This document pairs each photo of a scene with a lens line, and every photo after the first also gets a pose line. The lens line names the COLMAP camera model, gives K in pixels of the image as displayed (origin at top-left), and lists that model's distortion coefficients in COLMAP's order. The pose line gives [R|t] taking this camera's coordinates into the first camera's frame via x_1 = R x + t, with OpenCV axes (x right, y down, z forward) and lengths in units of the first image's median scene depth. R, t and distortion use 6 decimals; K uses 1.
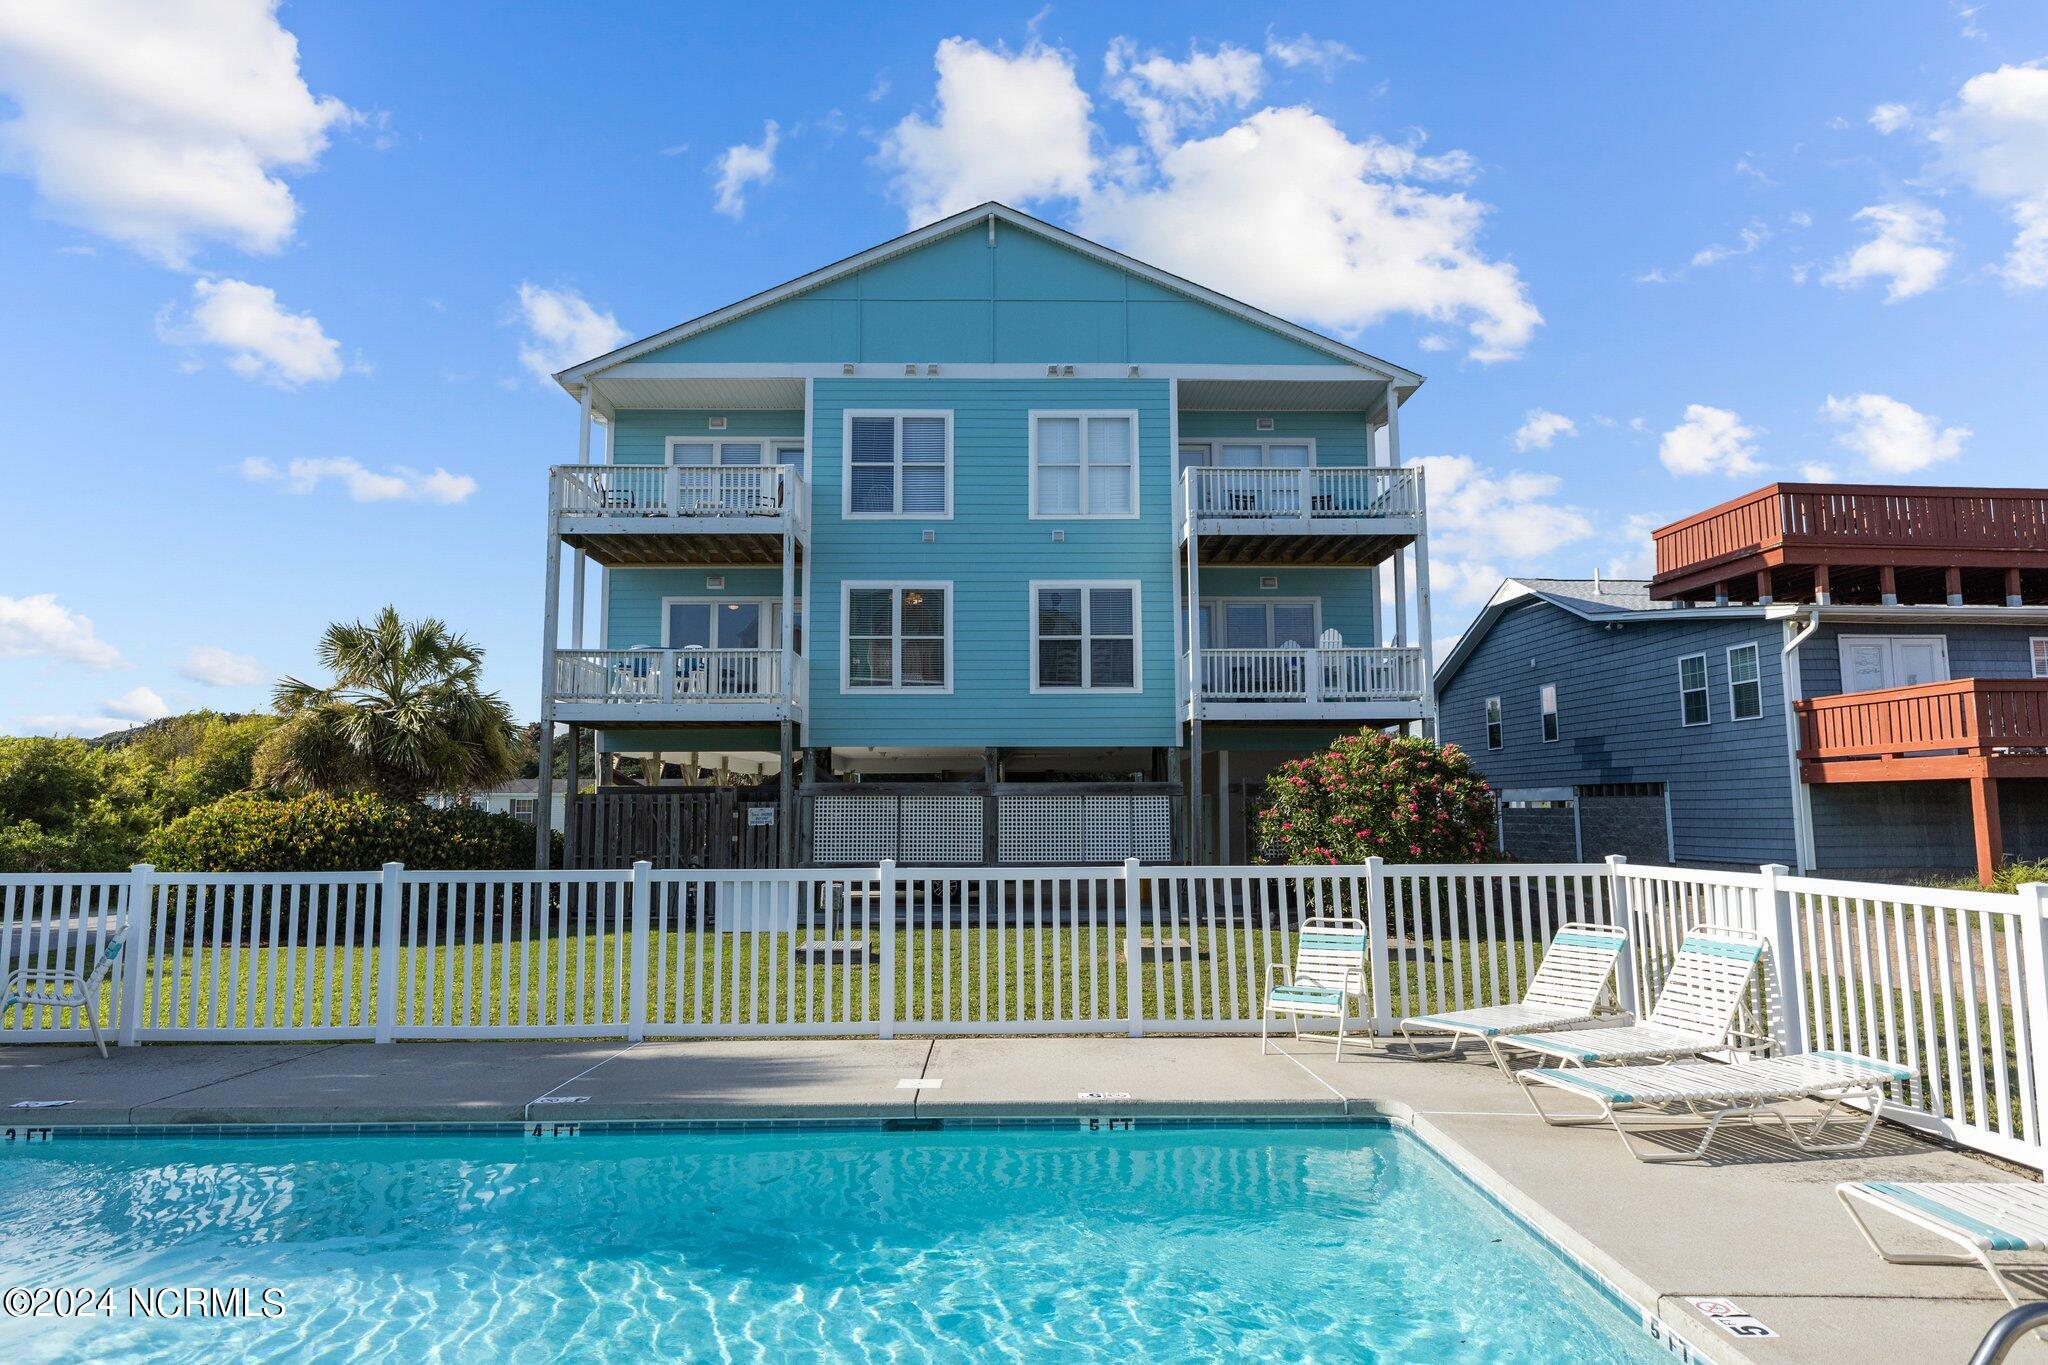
lens RADIAL K [[1188.6, 0, 1024.0], [0, 1188.6, 682.5], [0, 0, 1]] dist [0.001555, -0.000942]
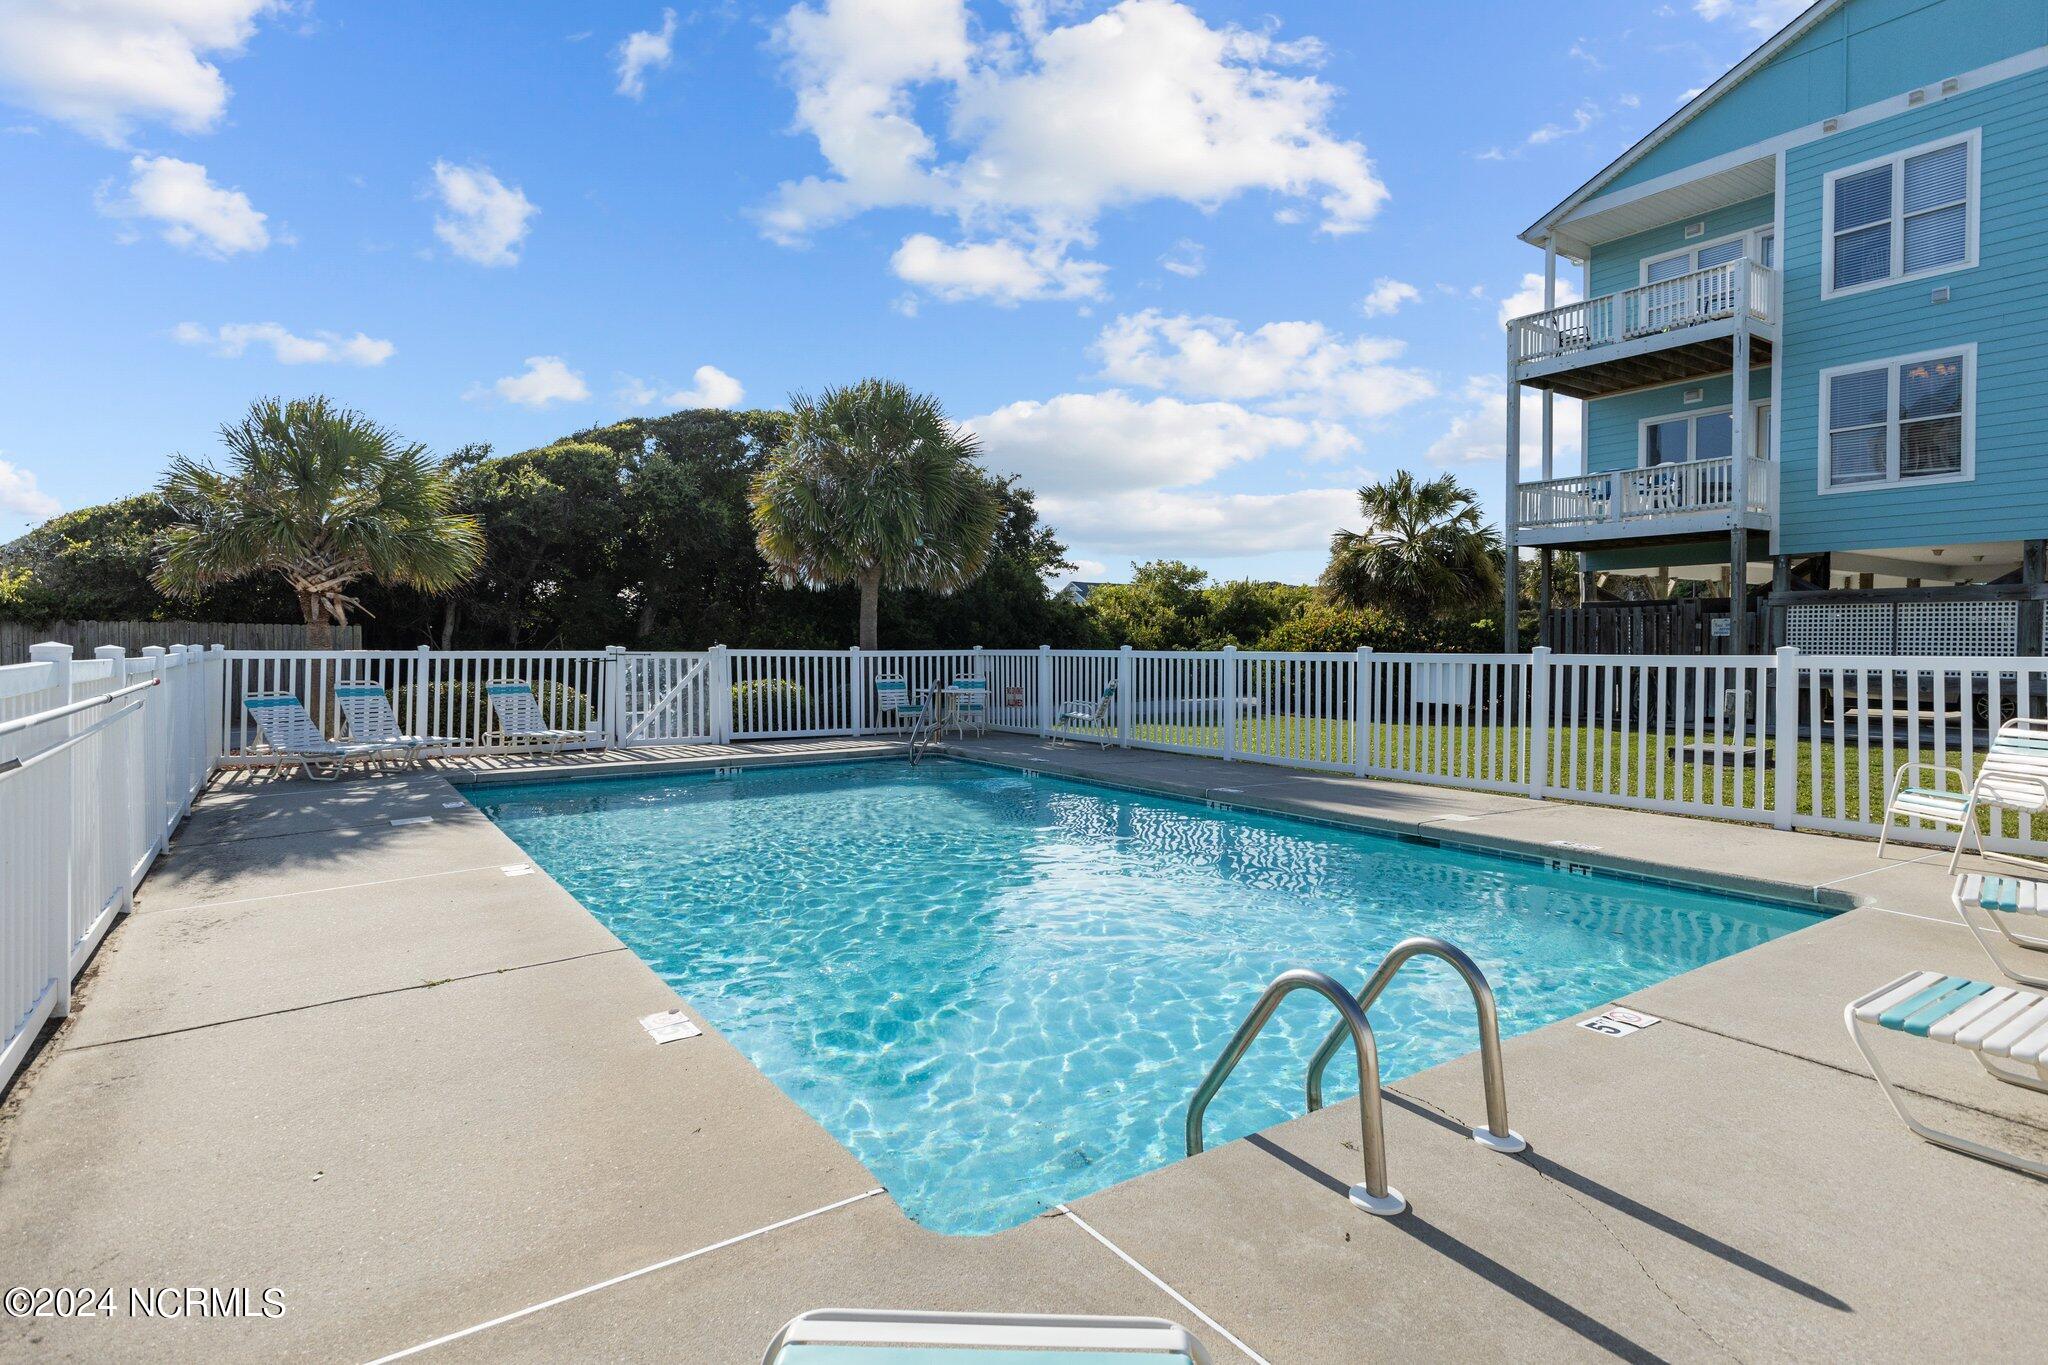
lens RADIAL K [[1075.3, 0, 1019.7], [0, 1075.3, 674.6], [0, 0, 1]] dist [-0.002601, -0.001574]
pose [[0.546865, 0.028685, -0.836730, 0.209497], [0.088482, 0.991836, 0.091832, 0.016722], [0.832532, -0.124255, 0.539862, 0.013300]]
